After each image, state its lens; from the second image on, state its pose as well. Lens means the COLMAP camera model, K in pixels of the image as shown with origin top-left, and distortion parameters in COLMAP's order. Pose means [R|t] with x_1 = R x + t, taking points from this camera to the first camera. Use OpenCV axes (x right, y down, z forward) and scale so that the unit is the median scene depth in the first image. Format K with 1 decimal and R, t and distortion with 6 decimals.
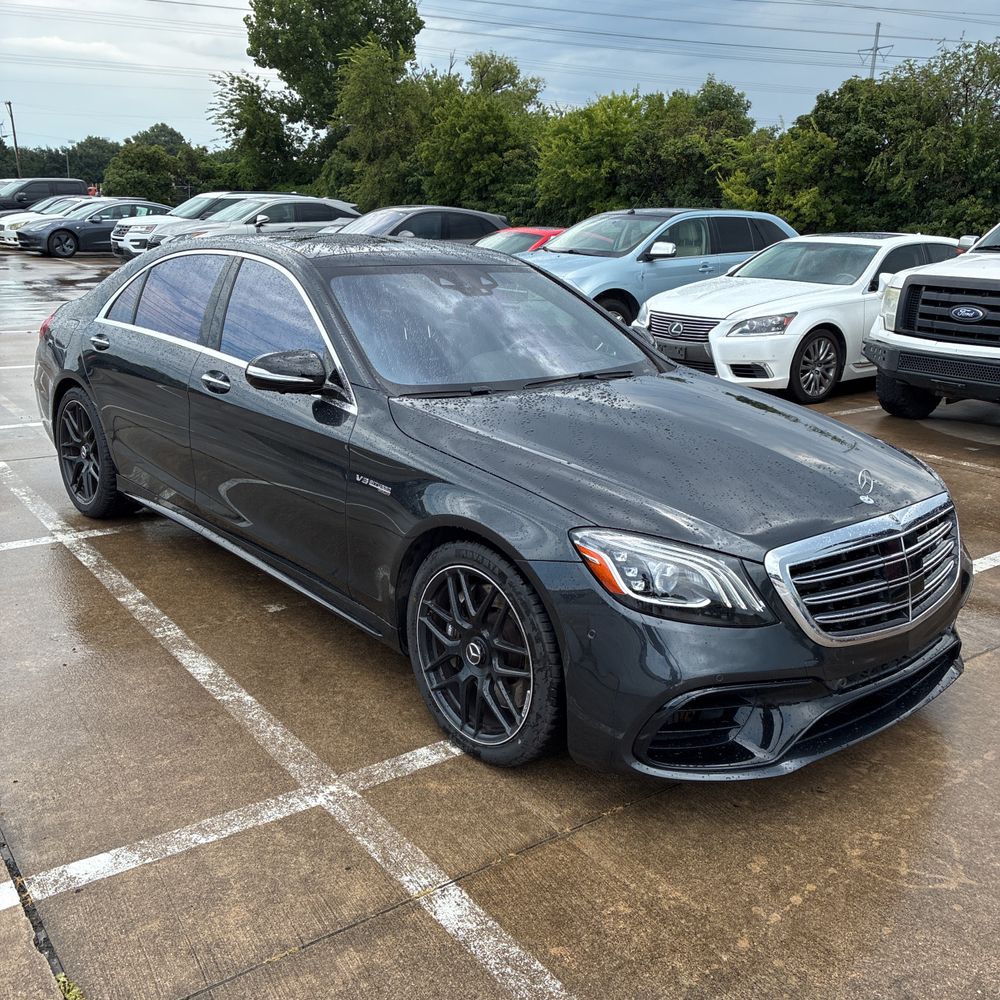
lens RADIAL K [[1009.4, 0, 495.6], [0, 1009.4, 493.9], [0, 0, 1]] dist [0.023585, 0.000000]
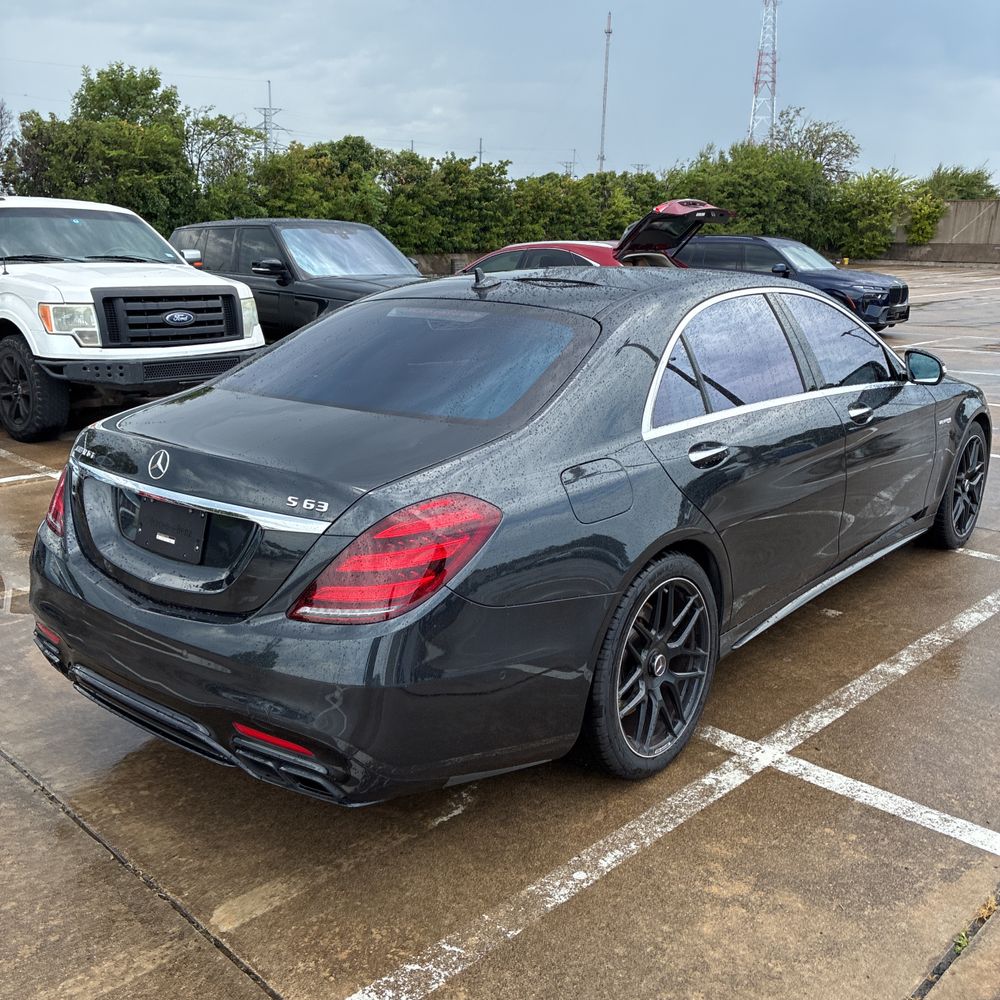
lens RADIAL K [[1009.4, 0, 498.3], [0, 1009.4, 492.6], [0, 0, 1]] dist [0.023585, 0.000000]
pose [[-0.154481, -0.261344, 0.952804, -1.301218], [0.253054, 0.921745, 0.293853, -0.460147], [-0.955039, 0.286505, -0.076258, 1.568302]]
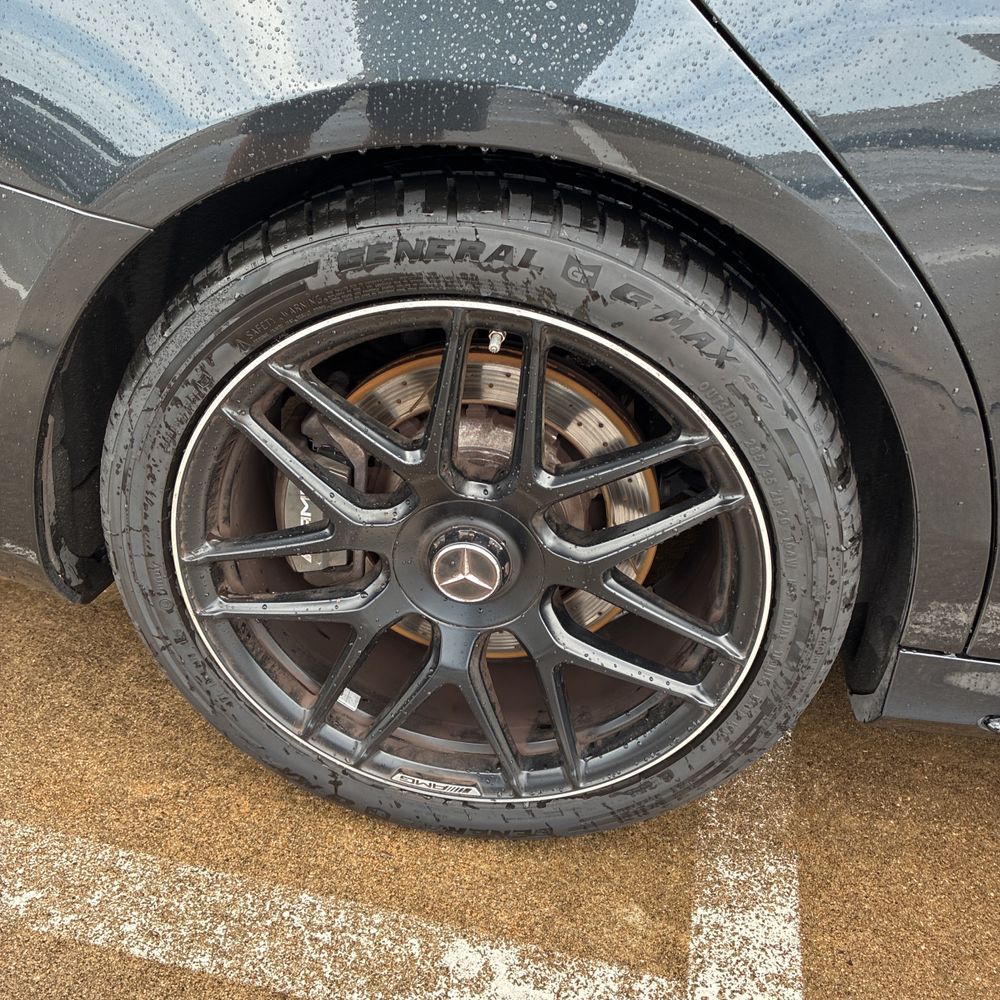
lens RADIAL K [[1009.4, 0, 495.6], [0, 1009.4, 502.2], [0, 0, 1]] dist [0.023585, 0.000000]
pose [[0.756445, -0.344115, 0.556216, -0.706517], [0.141012, 0.916213, 0.375060, -0.166967], [-0.638676, -0.205279, 0.741589, 1.233464]]
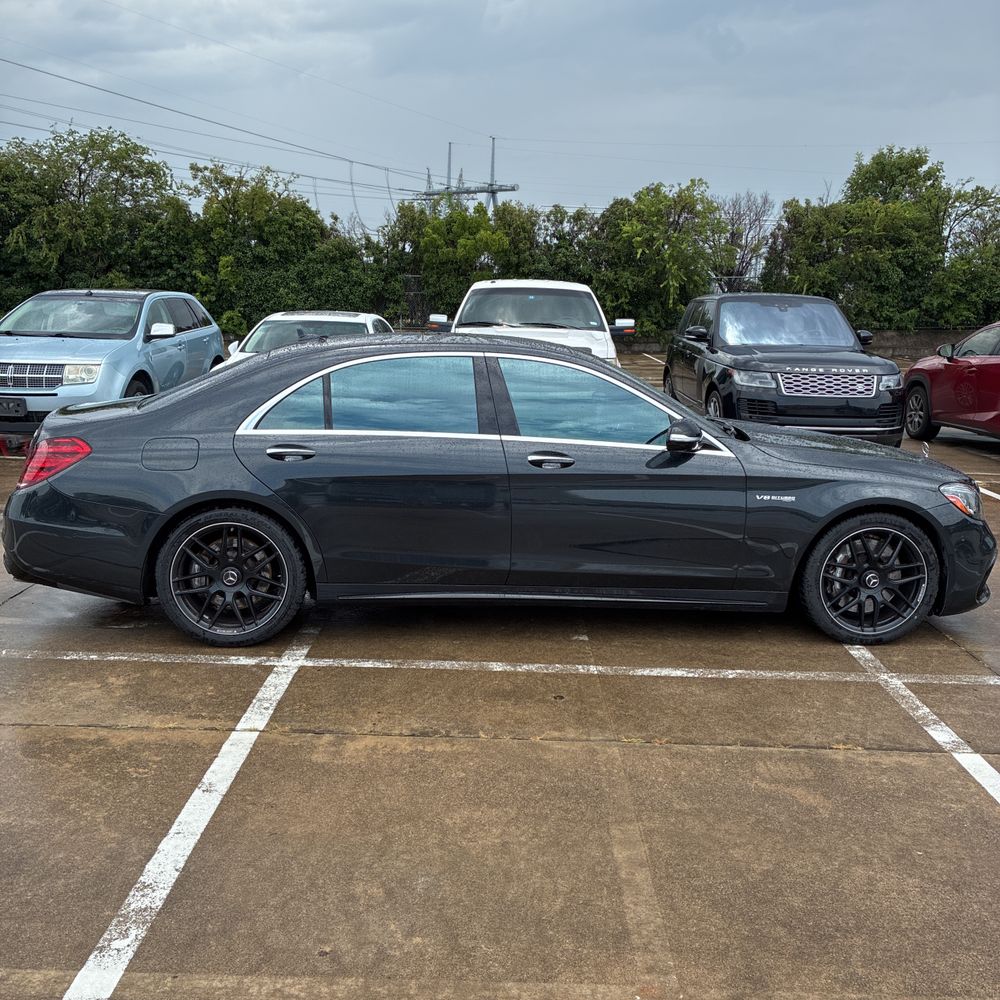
lens RADIAL K [[1009.4, 0, 493.4], [0, 1009.4, 492.3], [0, 0, 1]] dist [0.023585, 0.000000]
pose [[0.607197, -0.159861, 0.778304, -1.363505], [0.208036, 0.977365, 0.038448, -0.144460], [-0.766833, 0.138569, 0.626710, 0.336042]]
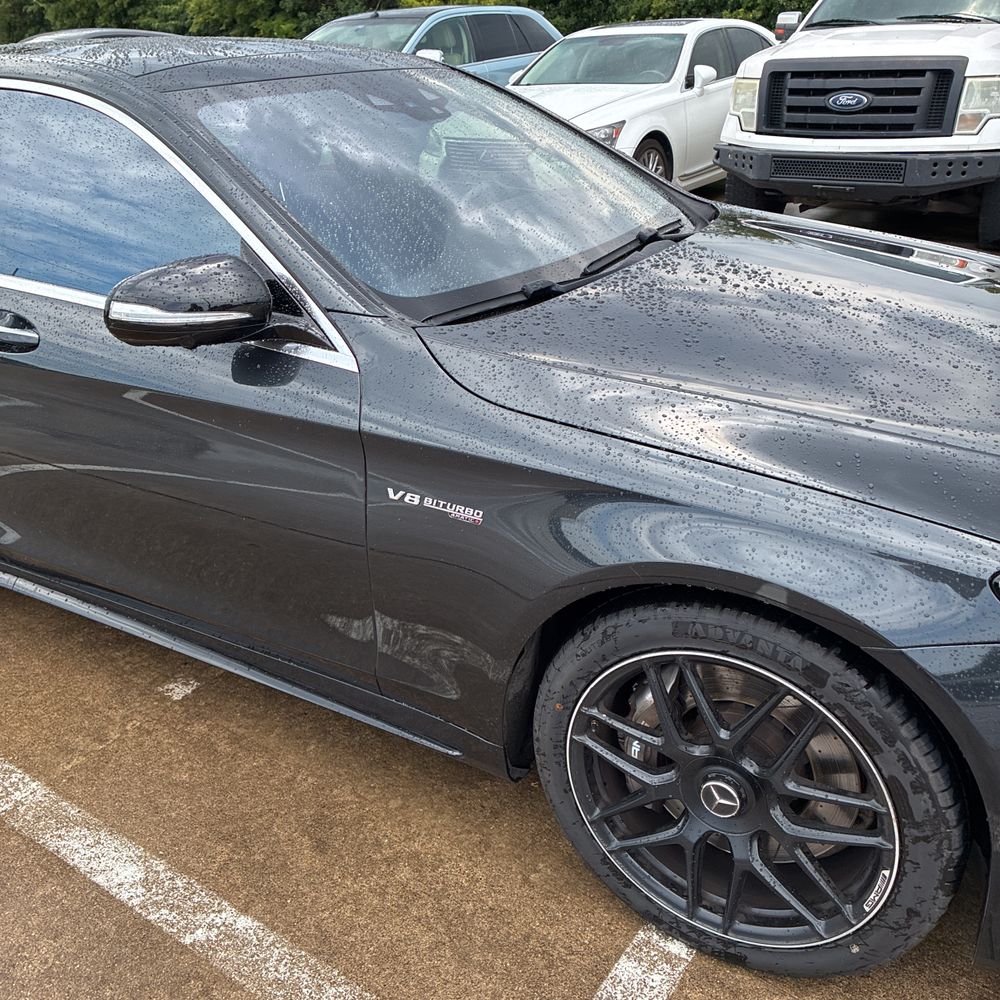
lens RADIAL K [[1009.4, 0, 481.1], [0, 1009.4, 496.9], [0, 0, 1]] dist [0.023585, 0.000000]
pose [[0.950360, -0.184165, 0.250798, -0.201827], [0.142883, 0.974320, 0.174027, -0.089350], [-0.276407, -0.129554, 0.952268, 0.441997]]
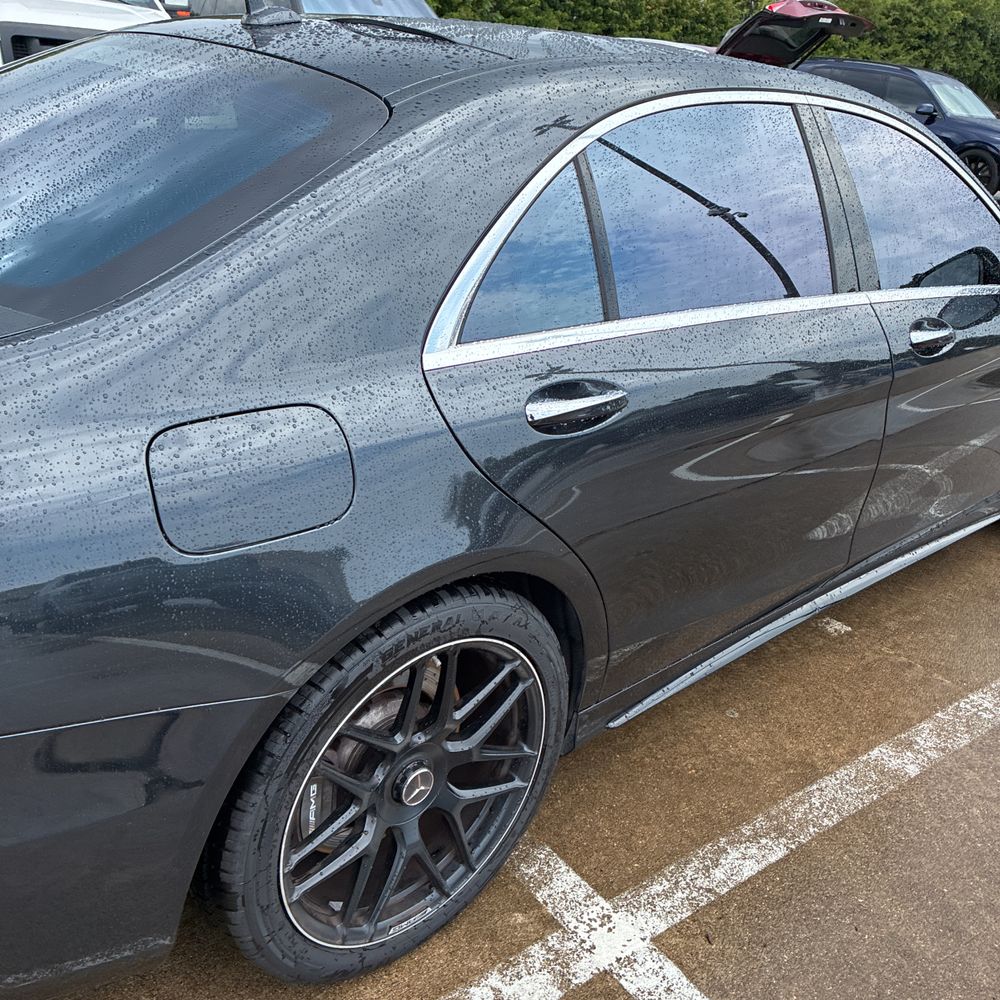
lens RADIAL K [[1009.4, 0, 491.6], [0, 1009.4, 485.9], [0, 0, 1]] dist [0.023585, 0.000000]
pose [[-0.019584, -0.428245, 0.903450, -0.920092], [0.160146, 0.890613, 0.425632, -0.355749], [-0.986899, 0.153019, 0.051140, 1.347489]]
